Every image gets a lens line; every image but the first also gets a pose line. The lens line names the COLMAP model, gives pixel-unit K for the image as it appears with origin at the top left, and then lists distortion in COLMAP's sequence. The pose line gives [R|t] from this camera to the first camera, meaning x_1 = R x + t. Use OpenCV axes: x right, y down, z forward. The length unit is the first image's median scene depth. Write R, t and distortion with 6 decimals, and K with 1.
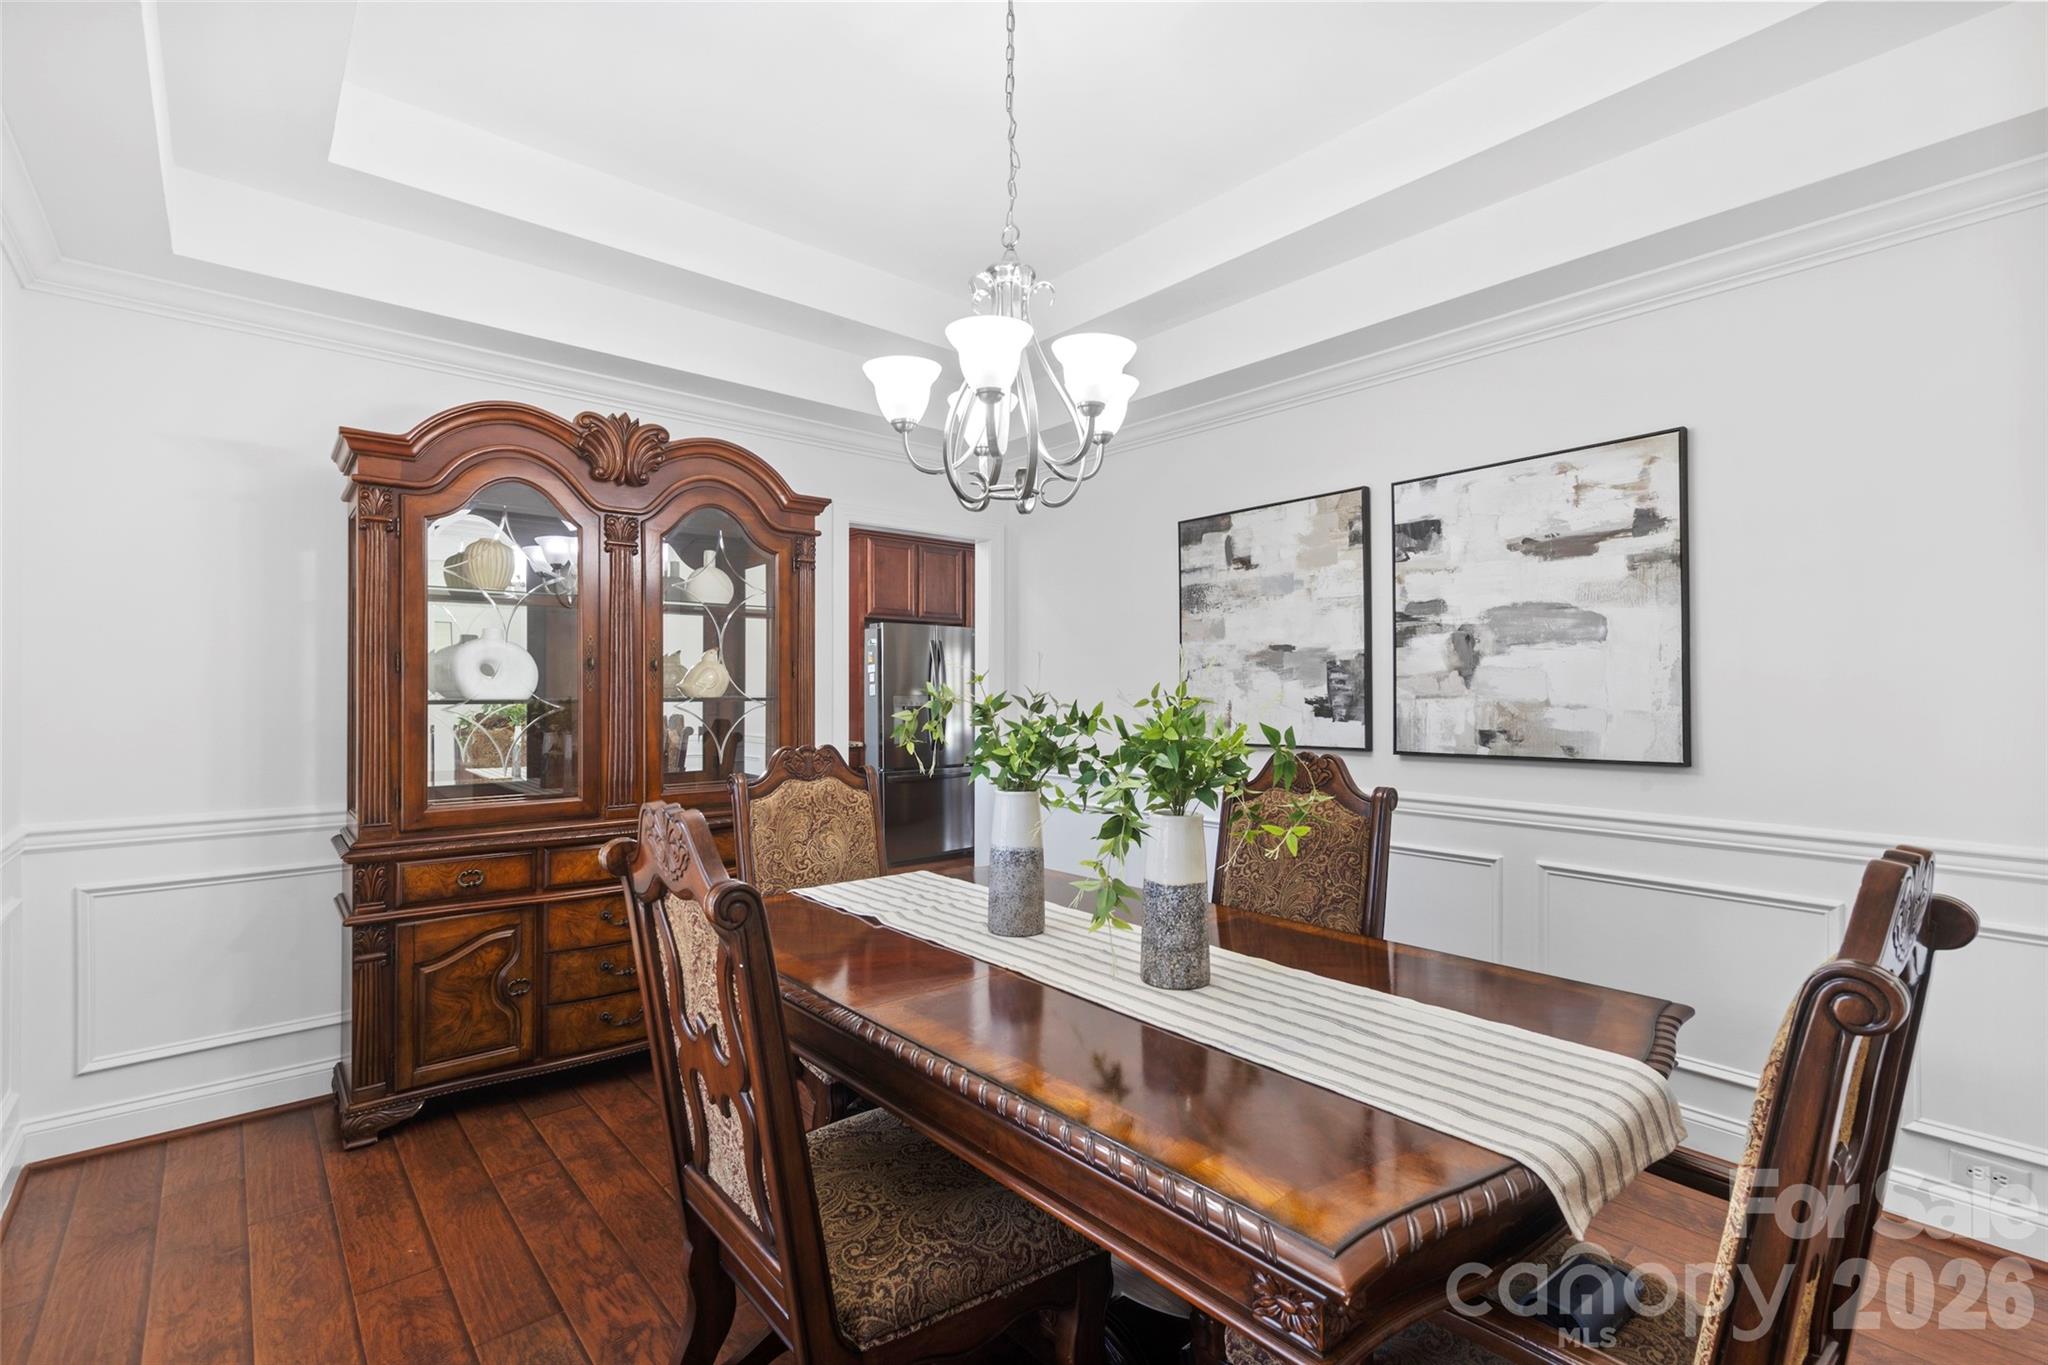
lens RADIAL K [[868.1, 0, 995.7], [0, 868.1, 688.9], [0, 0, 1]] dist [-0.002736, 0.000786]
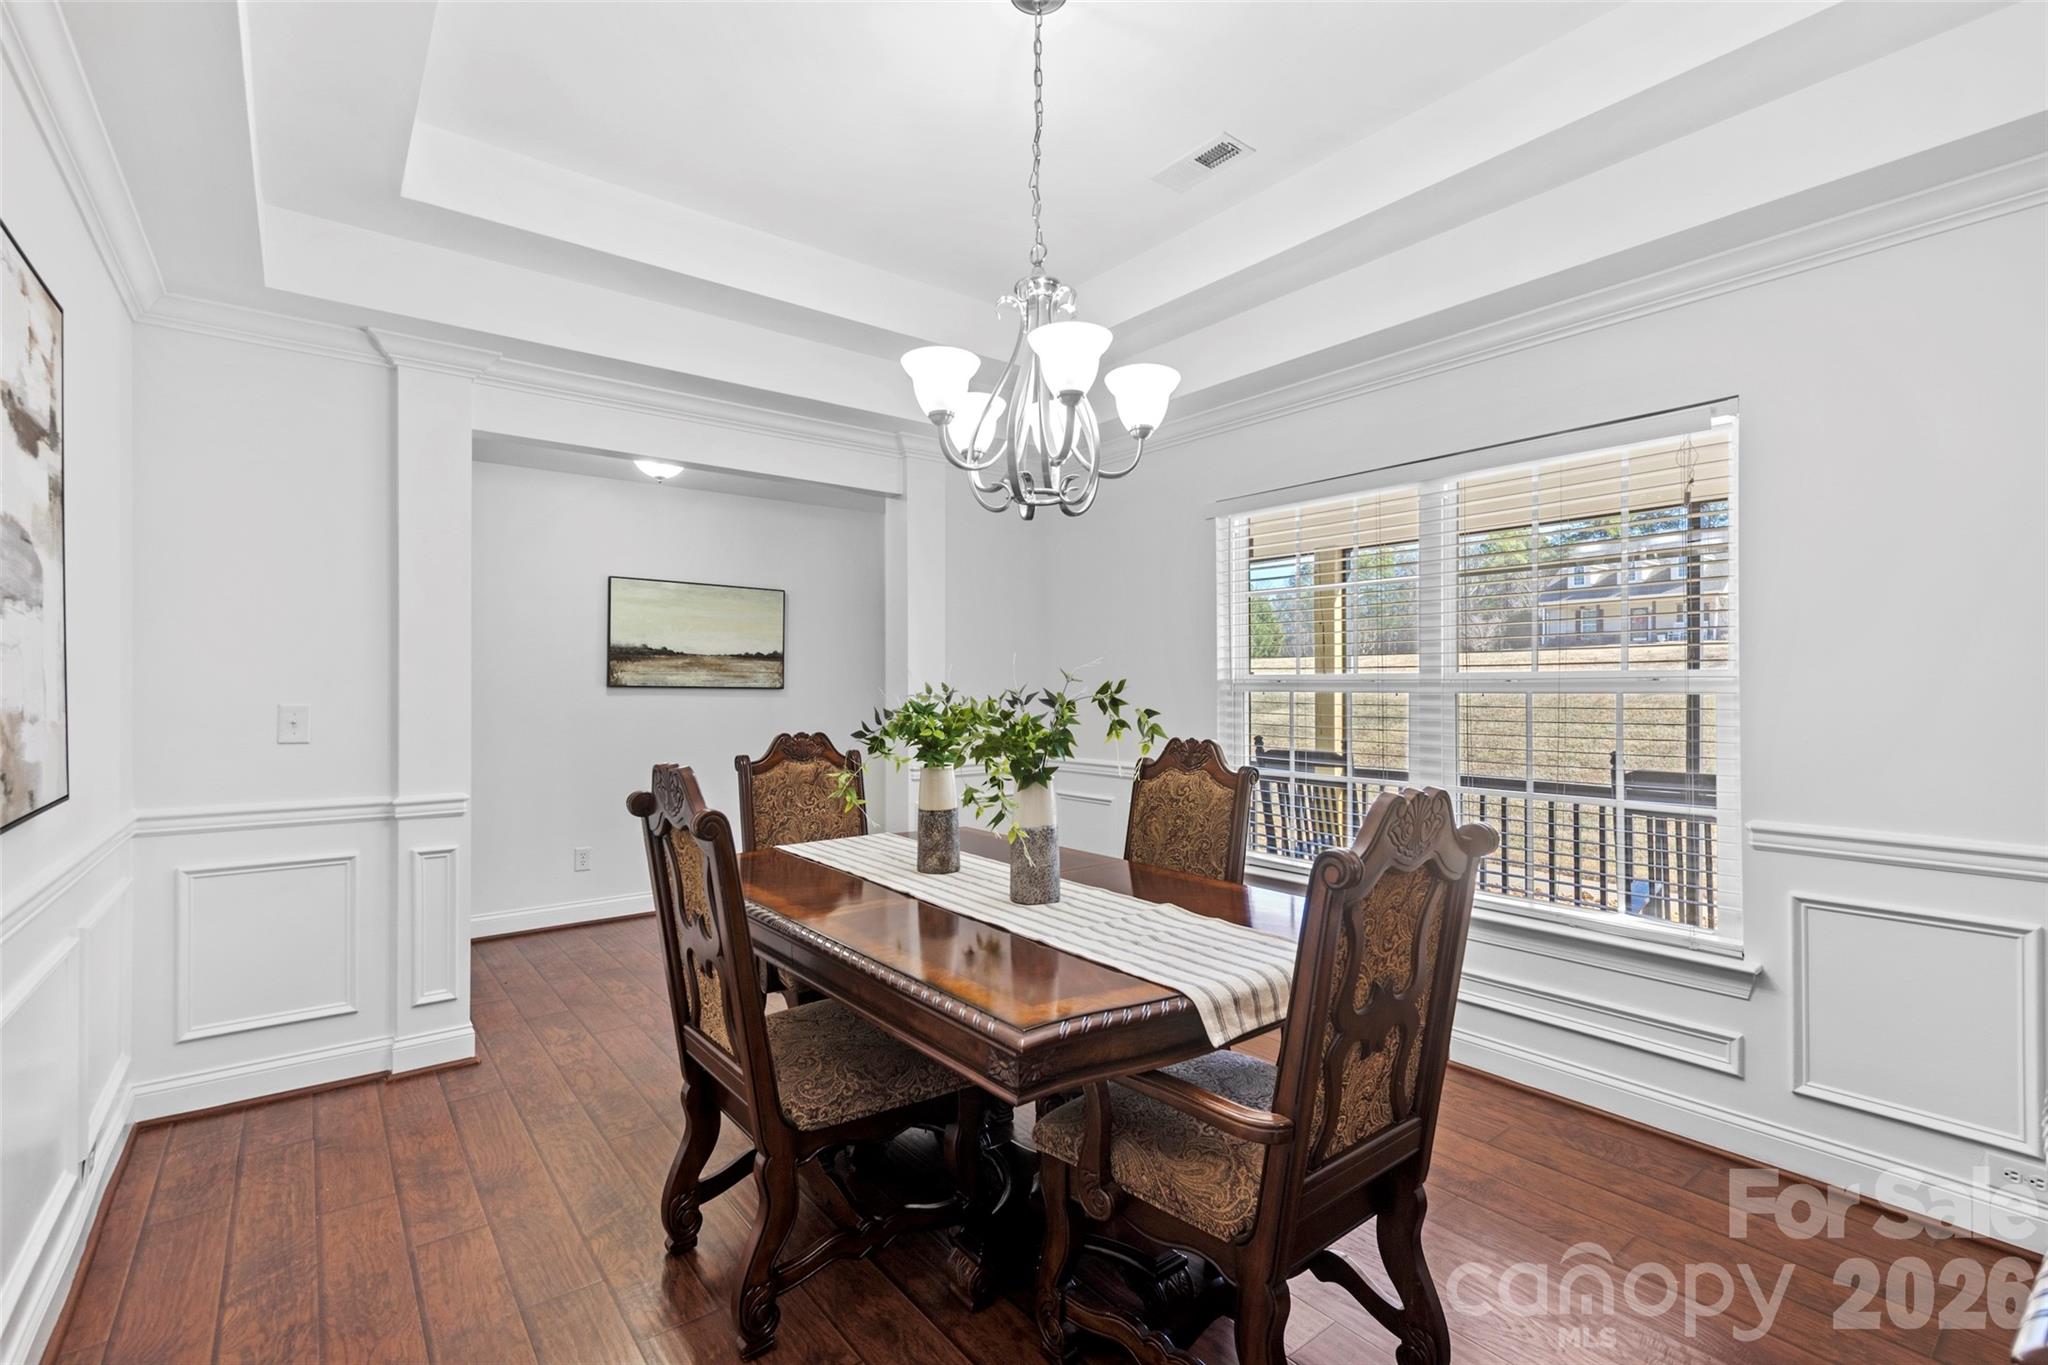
lens RADIAL K [[926.0, 0, 1025.8], [0, 926.0, 688.3], [0, 0, 1]] dist [0.001868, -0.001053]
pose [[0.998743, 0.001060, -0.050121, 0.238349], [-0.000837, 0.999990, 0.004466, -0.013748], [0.050125, -0.004419, 0.998733, -0.432379]]
